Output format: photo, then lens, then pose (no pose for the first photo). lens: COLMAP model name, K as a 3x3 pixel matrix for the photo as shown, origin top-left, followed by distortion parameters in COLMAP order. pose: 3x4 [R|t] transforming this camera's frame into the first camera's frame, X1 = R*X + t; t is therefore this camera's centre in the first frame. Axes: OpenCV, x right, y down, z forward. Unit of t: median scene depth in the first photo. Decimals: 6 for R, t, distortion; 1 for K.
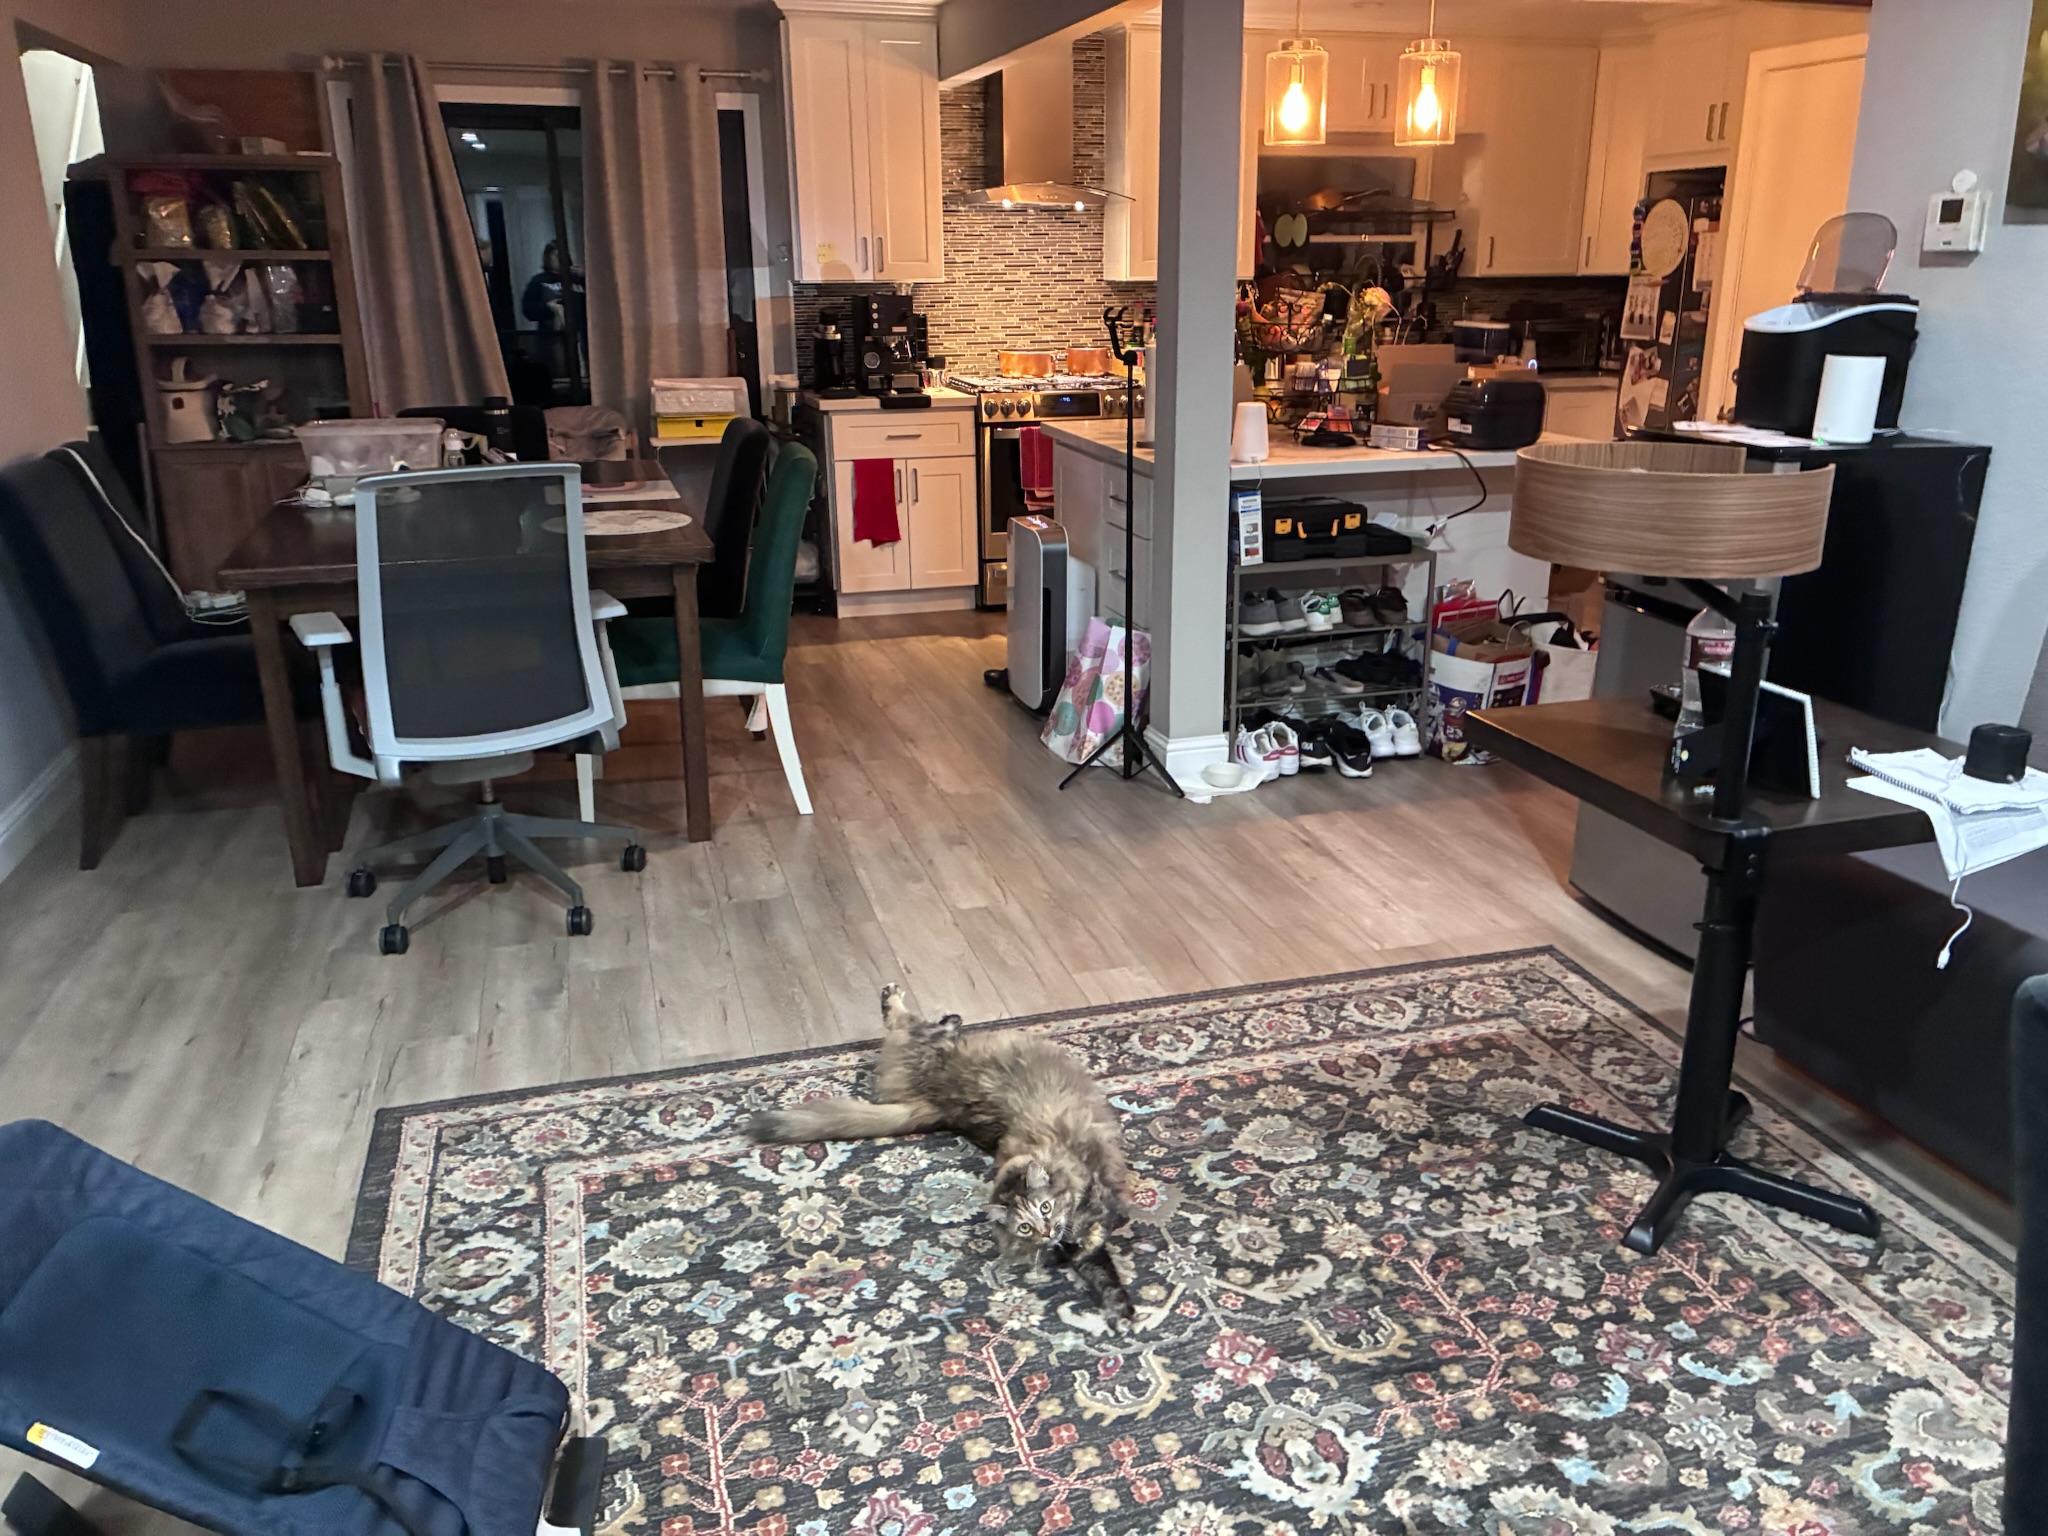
lens RADIAL K [[1560.6, 0, 1032.8], [0, 1560.6, 757.1], [0, 0, 1]] dist [0.027896, 0.001698]
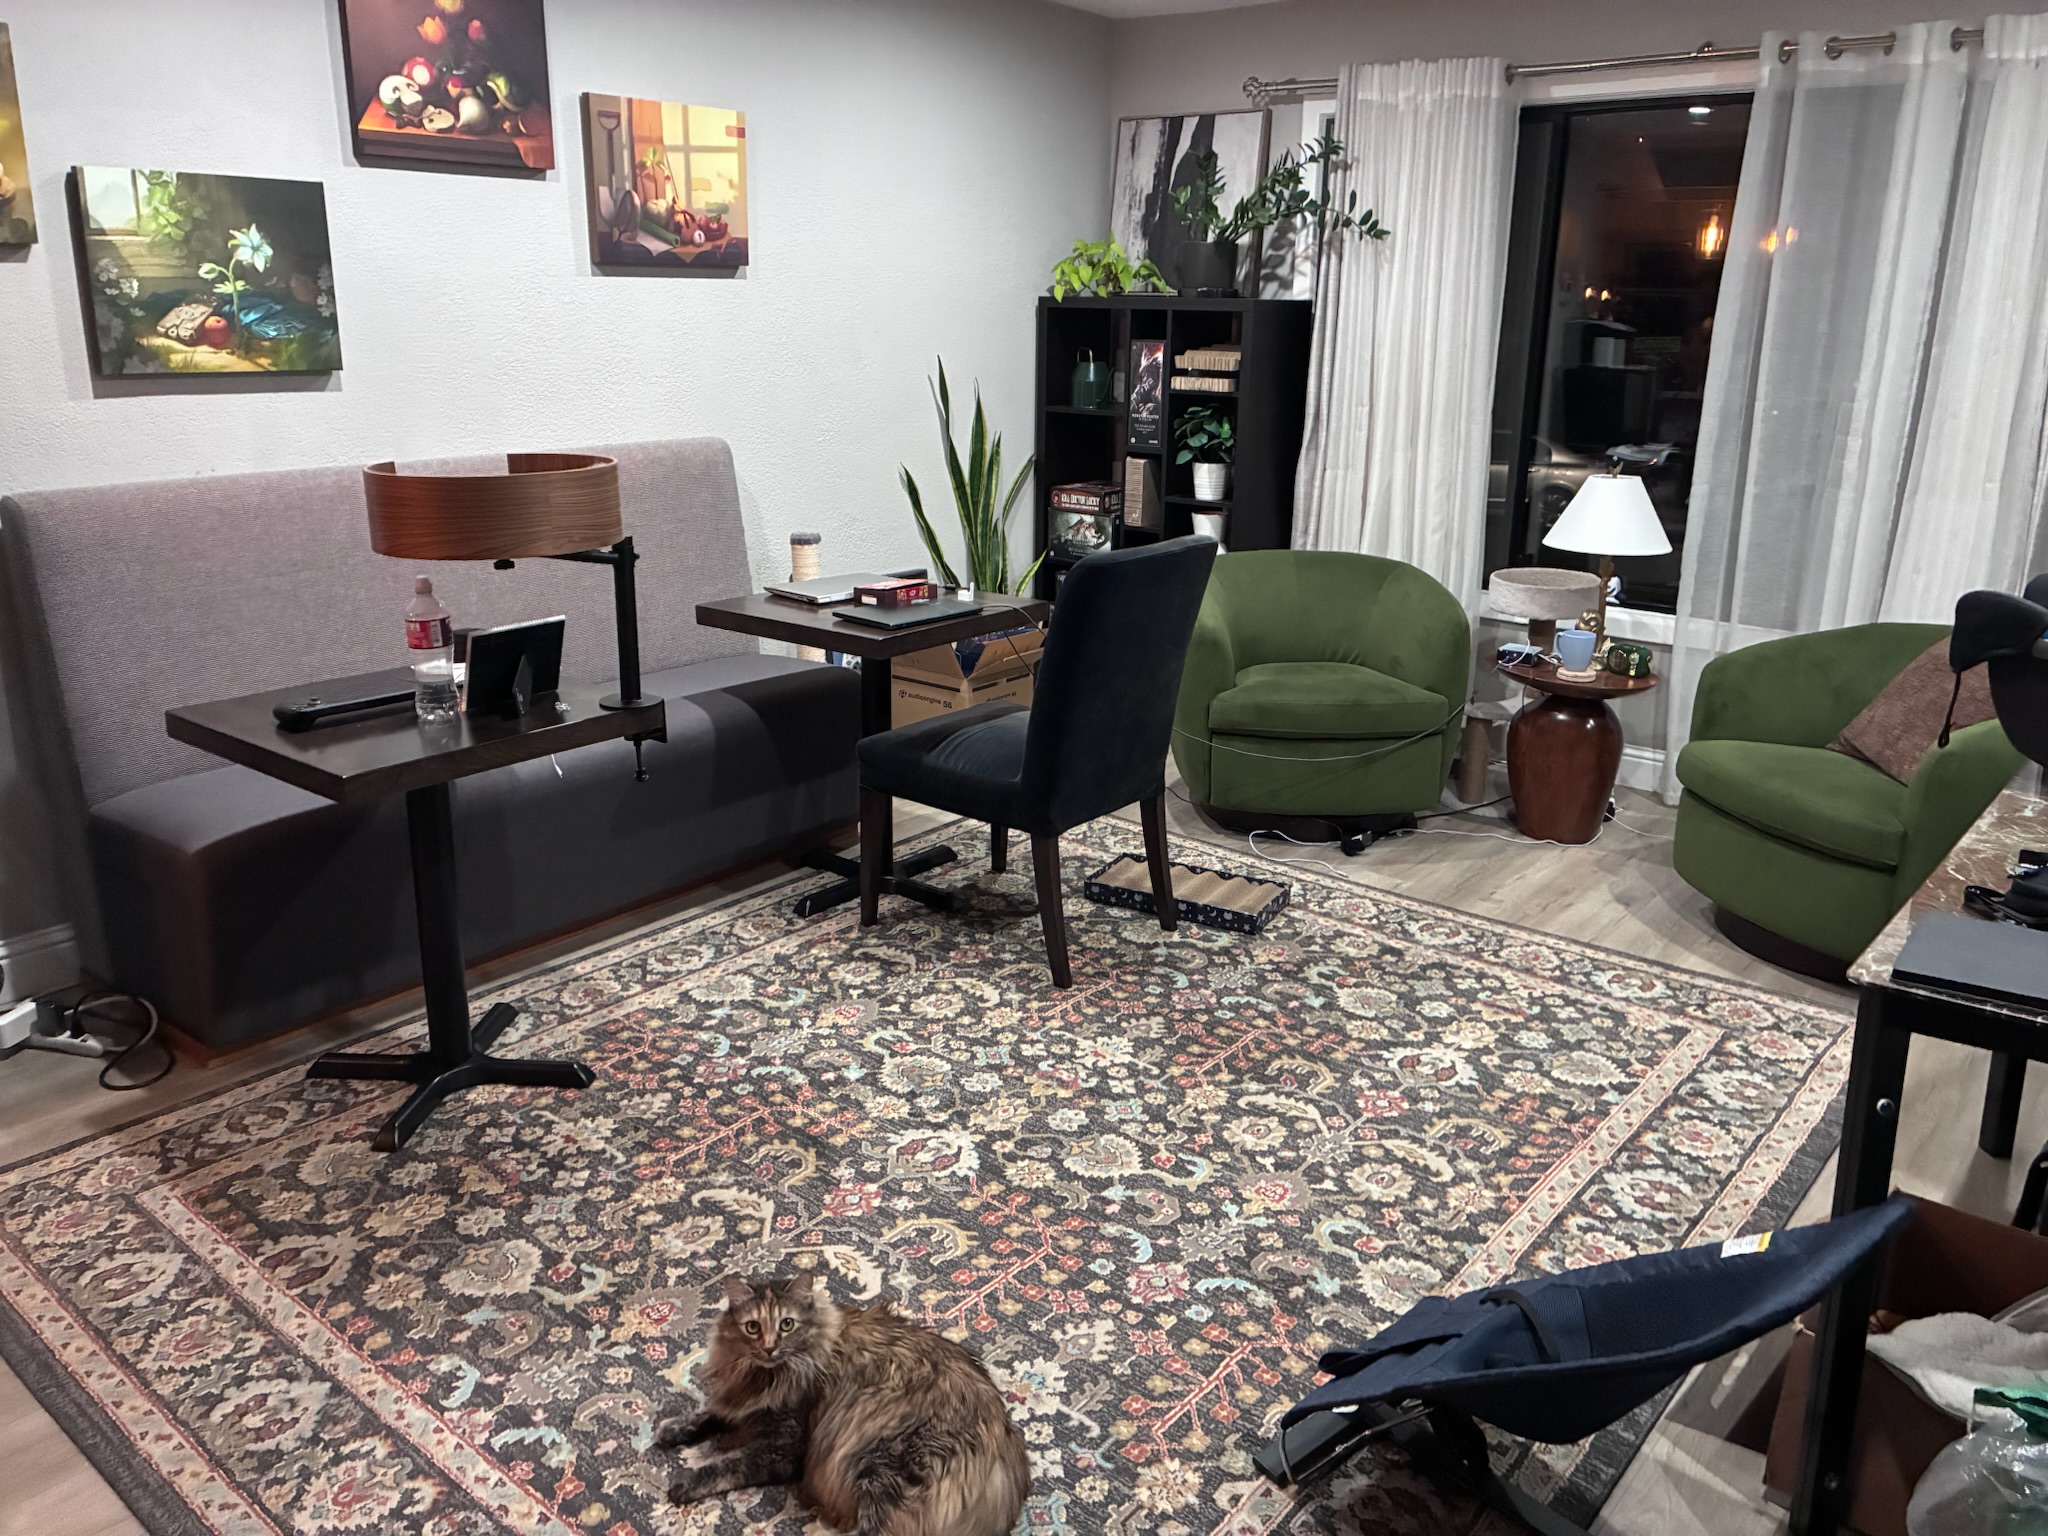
lens RADIAL K [[1560.6, 0, 1028.0], [0, 1560.6, 770.4], [0, 0, 1]] dist [0.027896, 0.001698]
pose [[-0.560852, -0.243364, 0.791340, -0.808877], [0.243357, 0.865138, 0.438536, -0.400399], [-0.791342, 0.438532, -0.425990, 1.231892]]
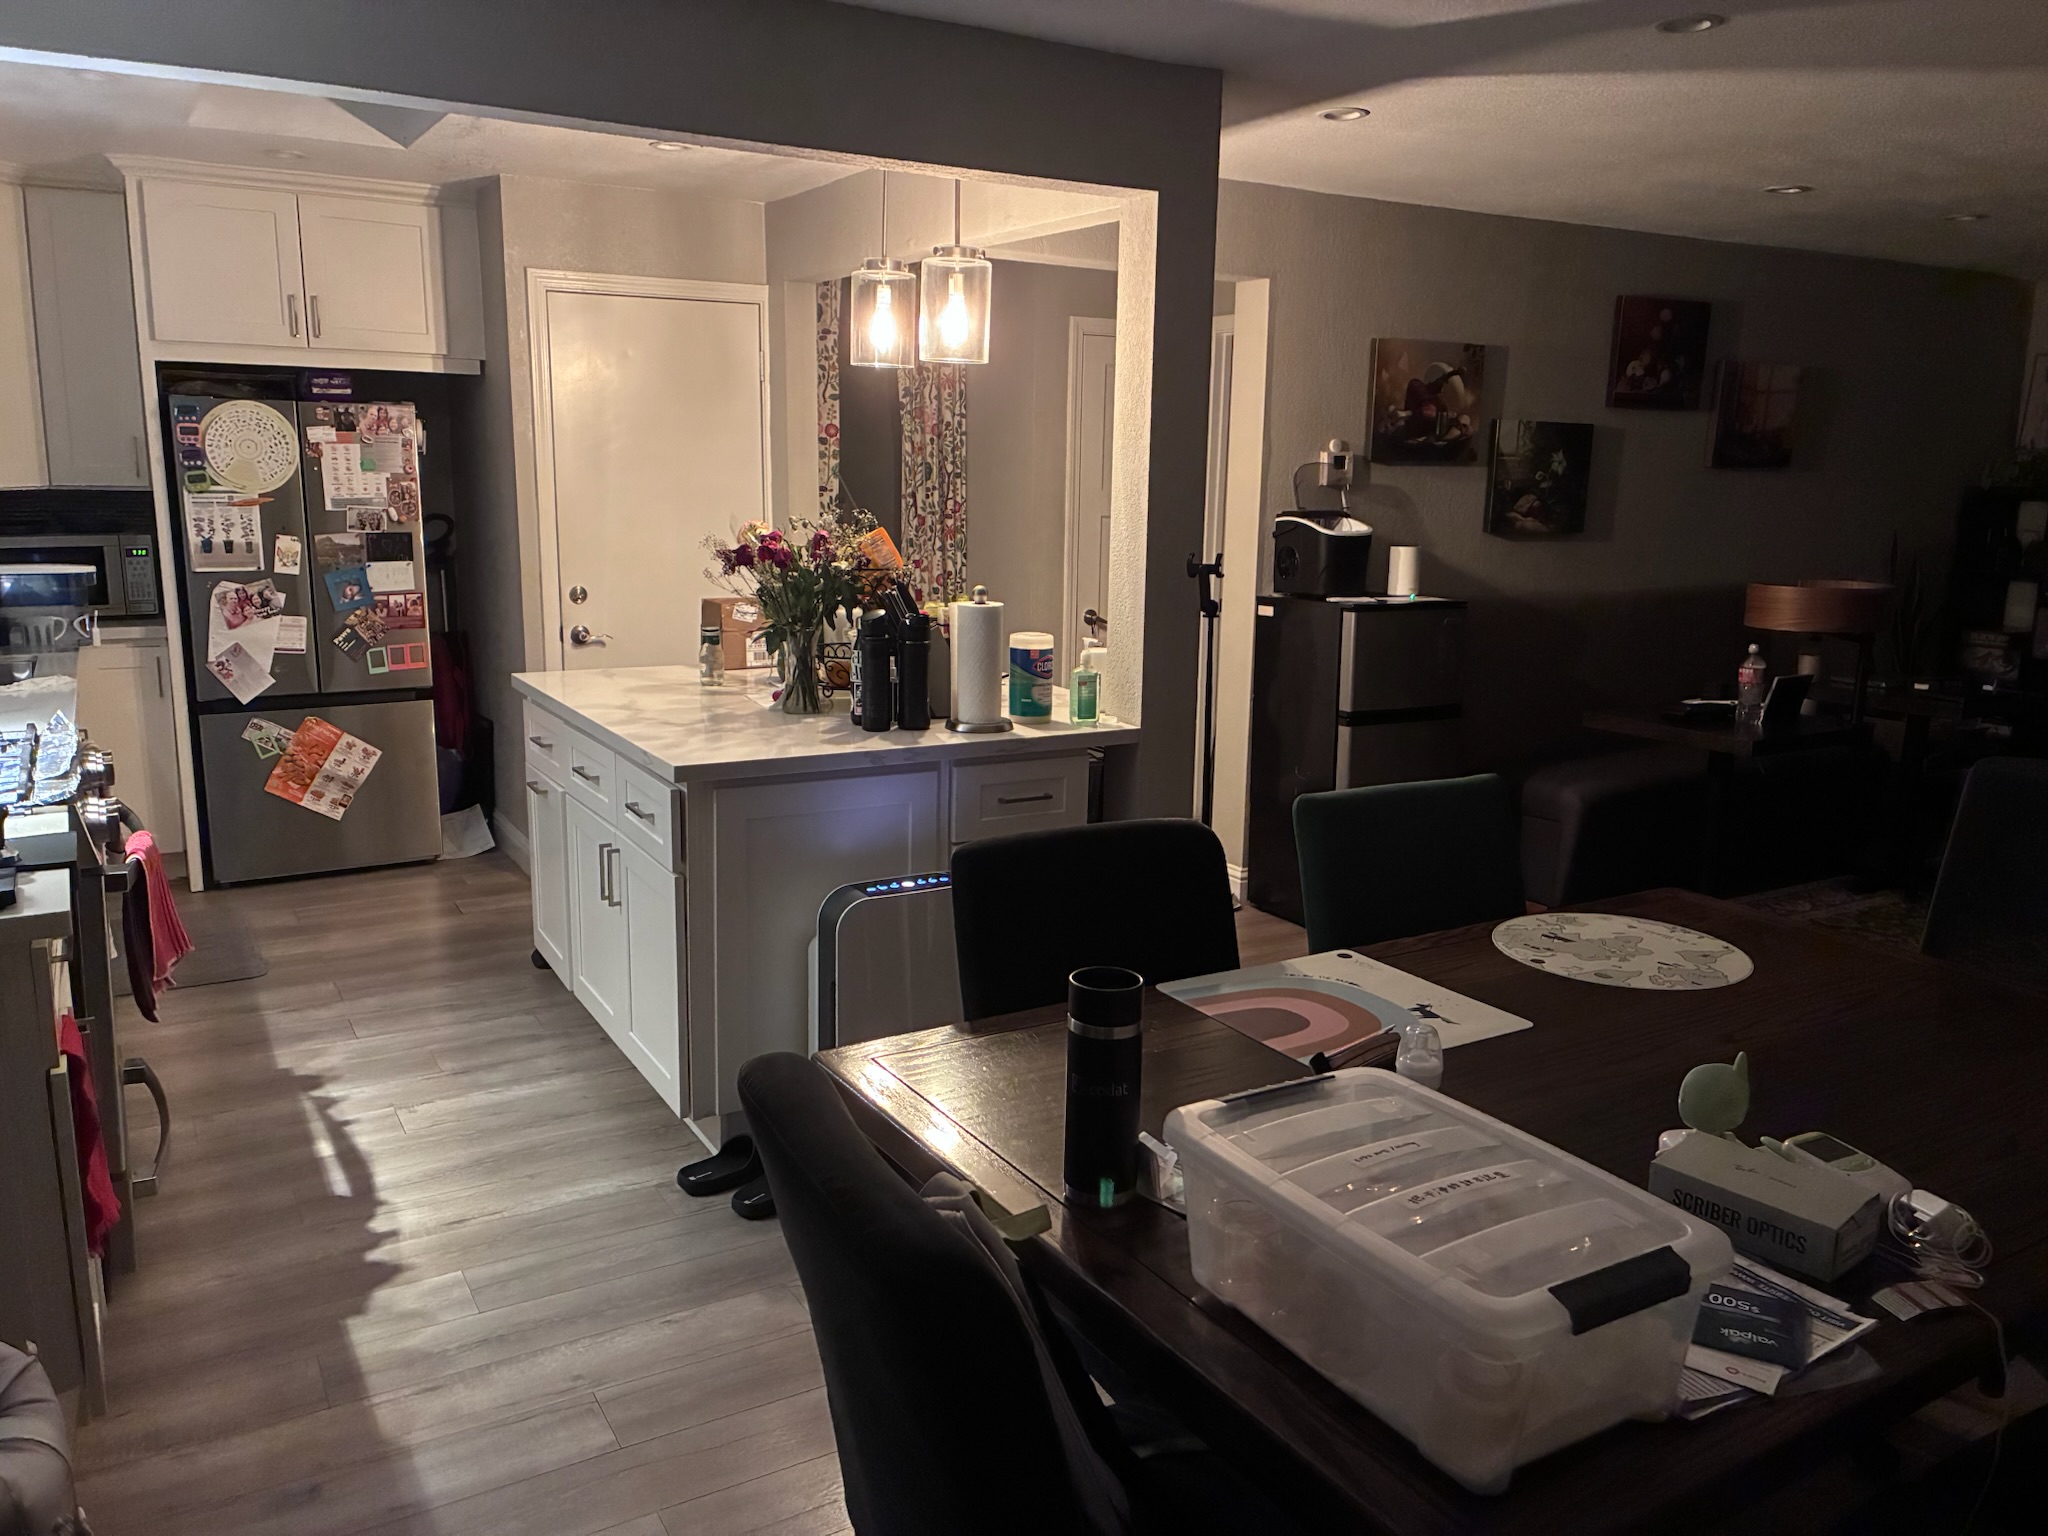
lens RADIAL K [[1560.6, 0, 1026.4], [0, 1560.6, 765.4], [0, 0, 1]] dist [0.027896, 0.001698]
pose [[-0.256106, -0.188697, 0.948052, -1.371181], [0.277696, 0.925058, 0.259137, -0.785862], [-0.925902, 0.329637, -0.184513, 2.362757]]
